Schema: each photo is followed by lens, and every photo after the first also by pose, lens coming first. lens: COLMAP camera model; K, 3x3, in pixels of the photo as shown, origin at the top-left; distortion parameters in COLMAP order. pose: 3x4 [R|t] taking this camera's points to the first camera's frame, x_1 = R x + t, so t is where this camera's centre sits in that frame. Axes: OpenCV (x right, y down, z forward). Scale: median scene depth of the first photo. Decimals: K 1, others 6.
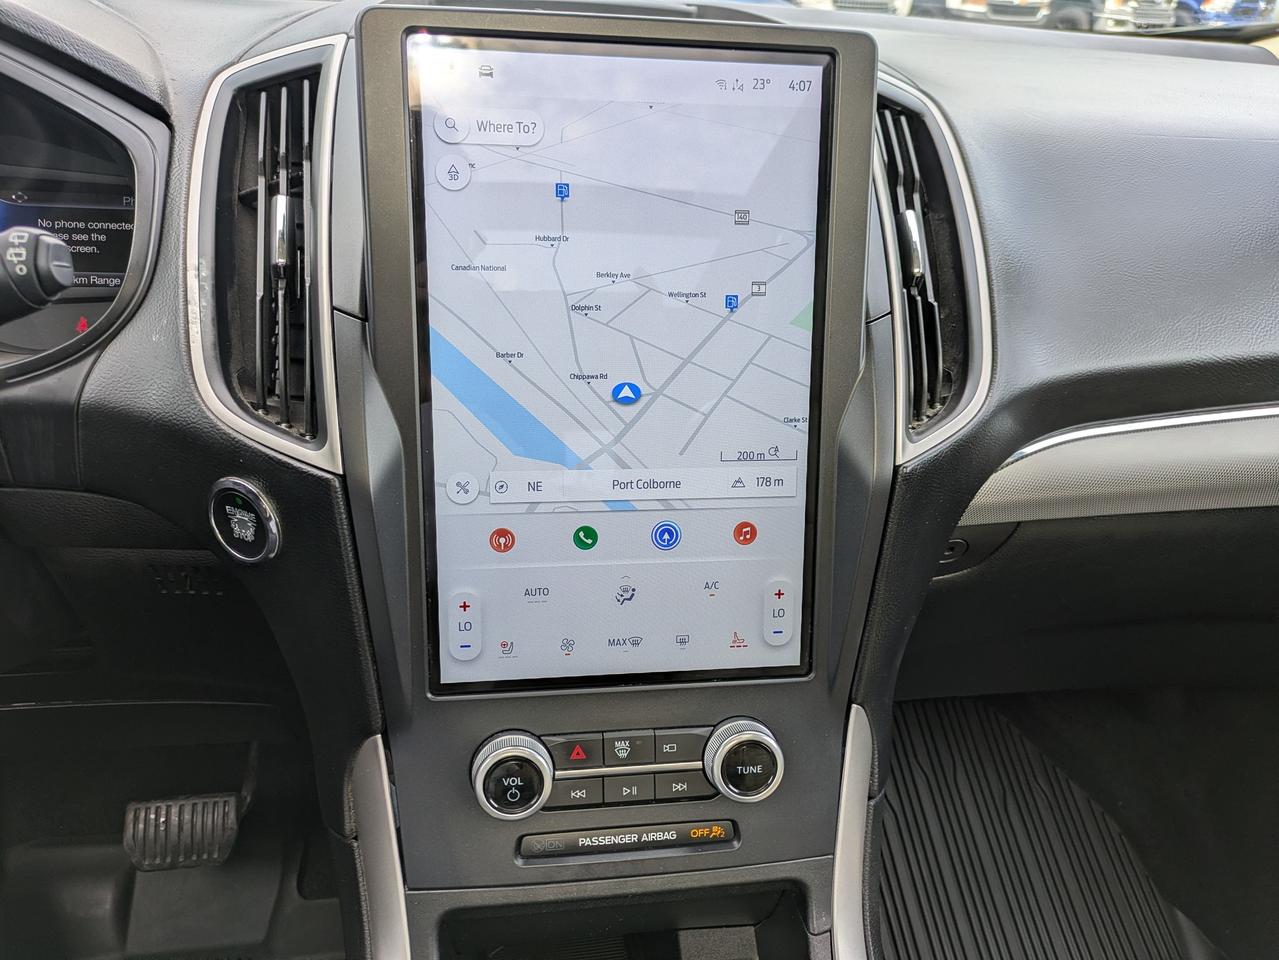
lens RADIAL K [[940.6, 0, 646.6], [0, 940.6, 495.7], [0, 0, 1]] dist [0.011115, -0.005380]
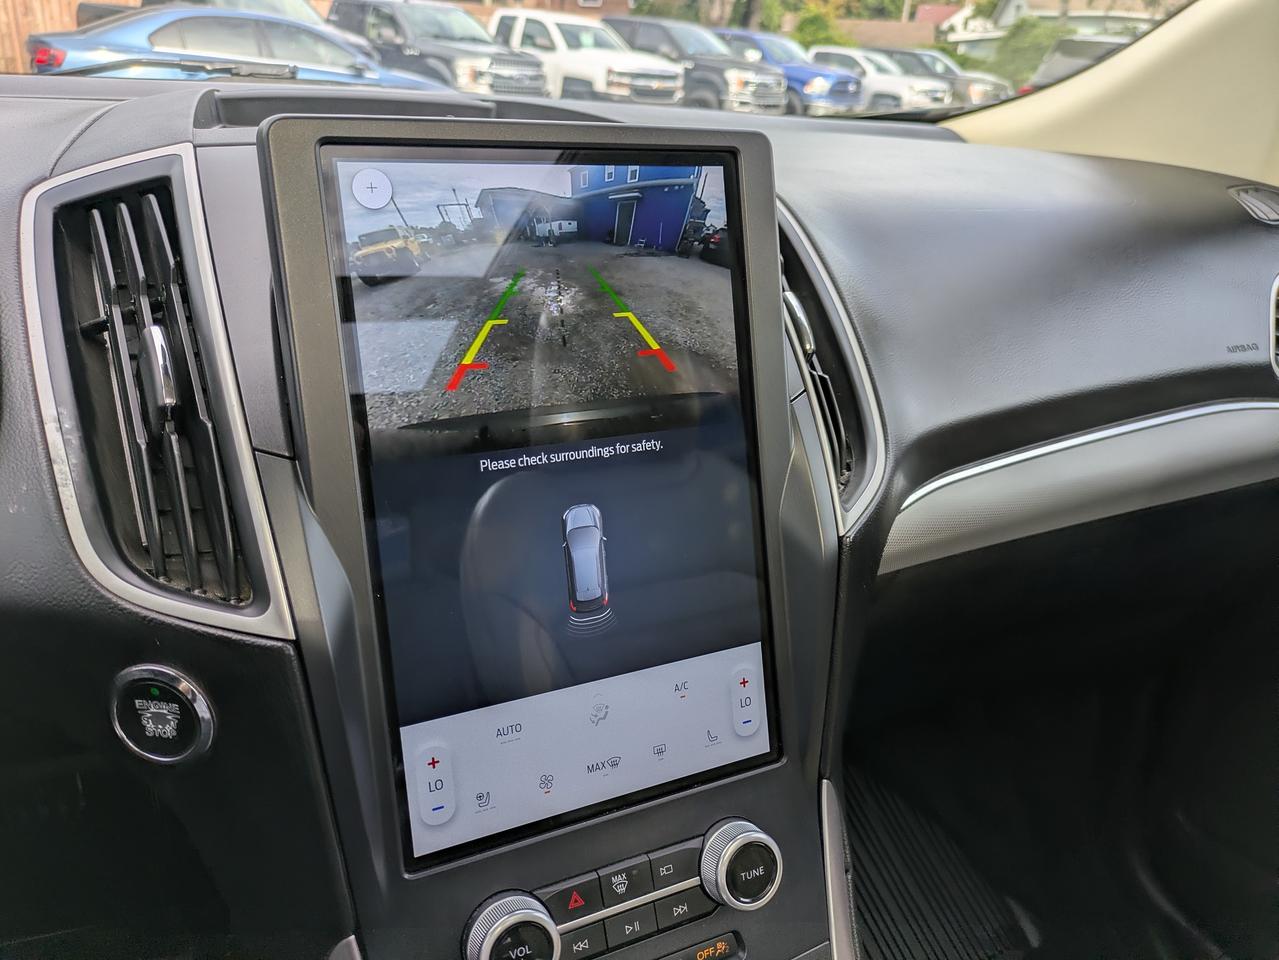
lens RADIAL K [[948.2, 0, 622.4], [0, 948.2, 474.9], [0, 0, 1]] dist [0.009162, -0.007057]
pose [[0.953522, -0.121702, 0.275654, -0.228868], [0.146945, 0.986464, -0.072775, -0.056176], [-0.263066, 0.109898, 0.958498, 0.066557]]
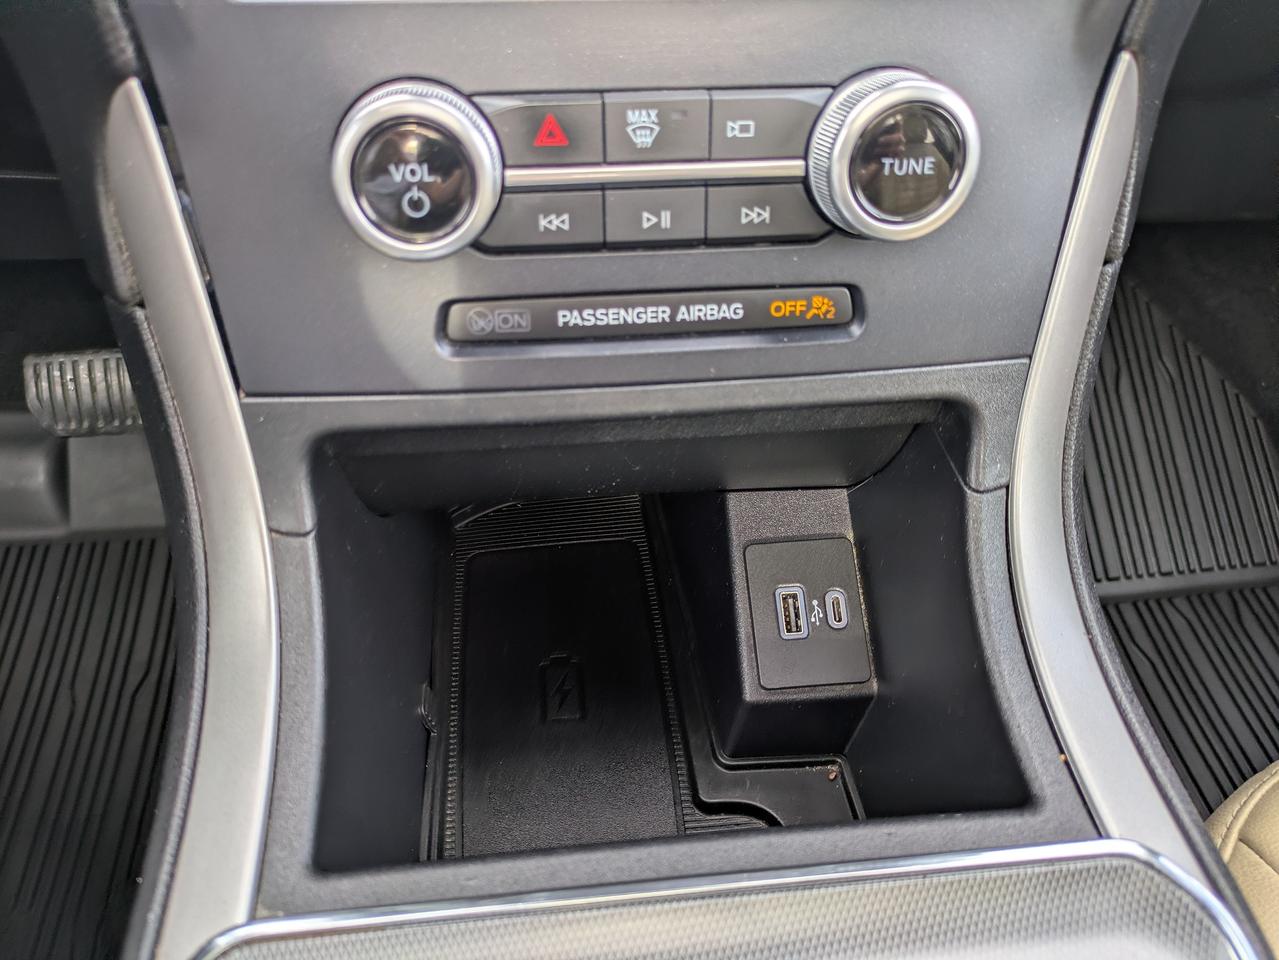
lens RADIAL K [[958.4, 0, 605.1], [0, 958.4, 488.6], [0, 0, 1]] dist [0.000596, -0.002105]
pose [[0.998342, 0.017864, -0.054713, -0.014637], [0.004018, 0.926660, 0.375880, 0.254422], [0.057415, -0.375477, 0.925052, 0.470356]]
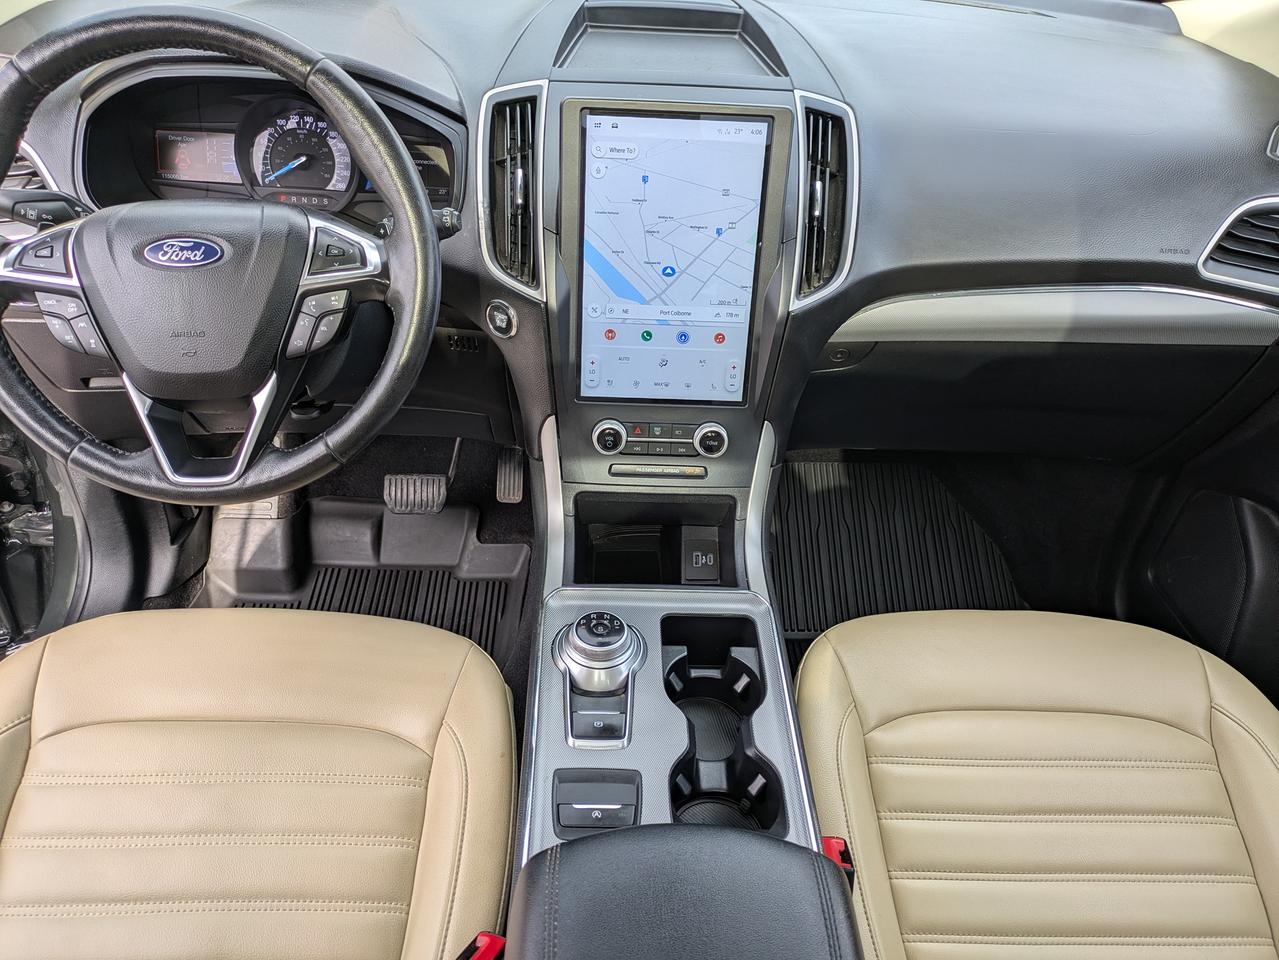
lens RADIAL K [[925.2, 0, 635.8], [0, 925.2, 501.7], [0, 0, 1]] dist [0.006510, -0.000115]
pose [[0.991207, 0.083533, -0.102616, 0.164706], [-0.058851, 0.972921, 0.223521, -0.060609], [0.118509, -0.215516, 0.969282, -1.200950]]
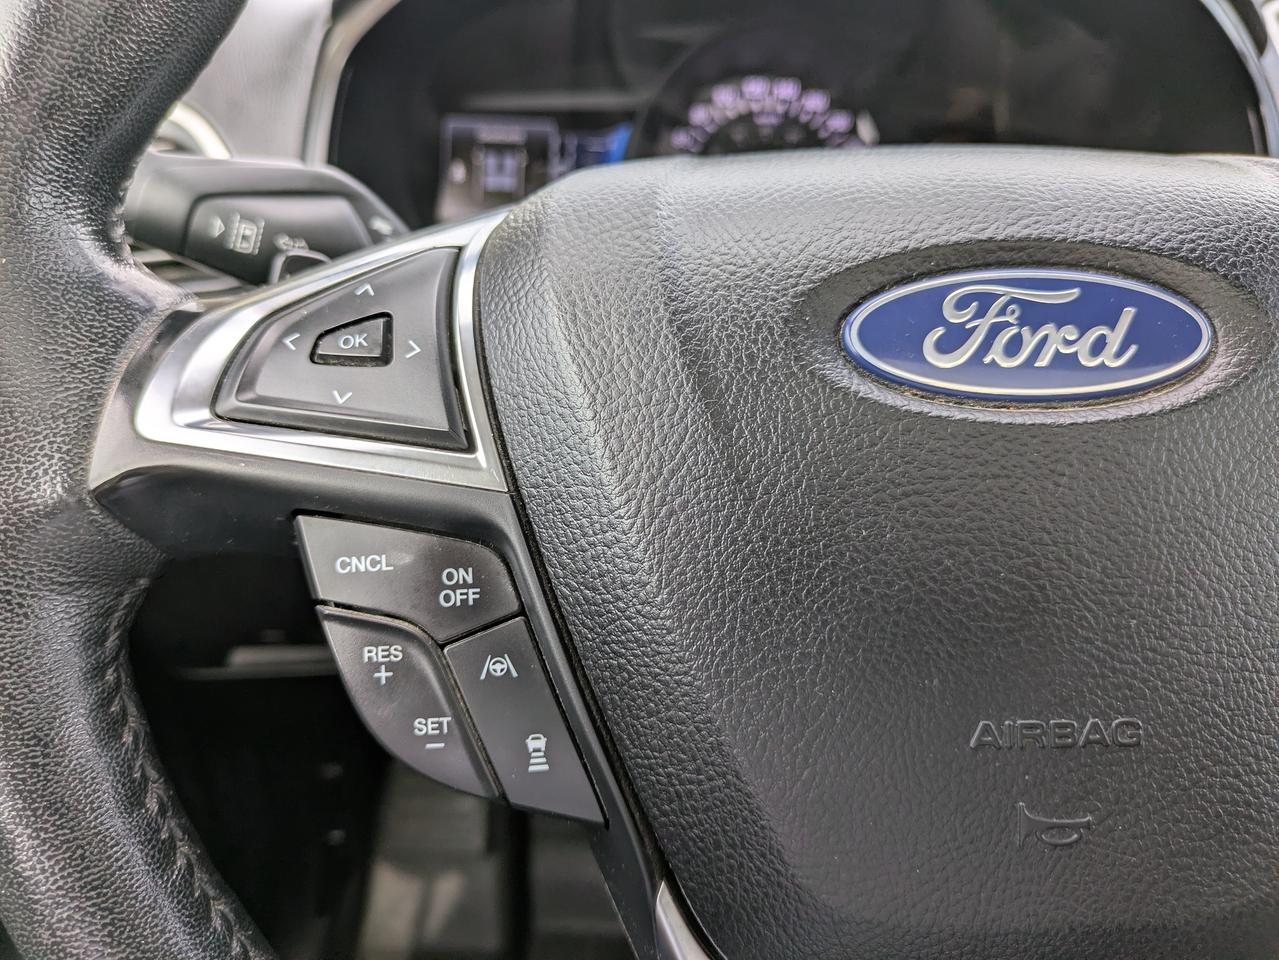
lens RADIAL K [[958.4, 0, 605.1], [0, 958.4, 488.6], [0, 0, 1]] dist [0.000596, -0.002105]
pose [[0.982638, 0.067119, -0.172968, -0.942036], [-0.058849, 0.996885, 0.052507, -0.028337], [0.175953, -0.041416, 0.983527, 0.040207]]
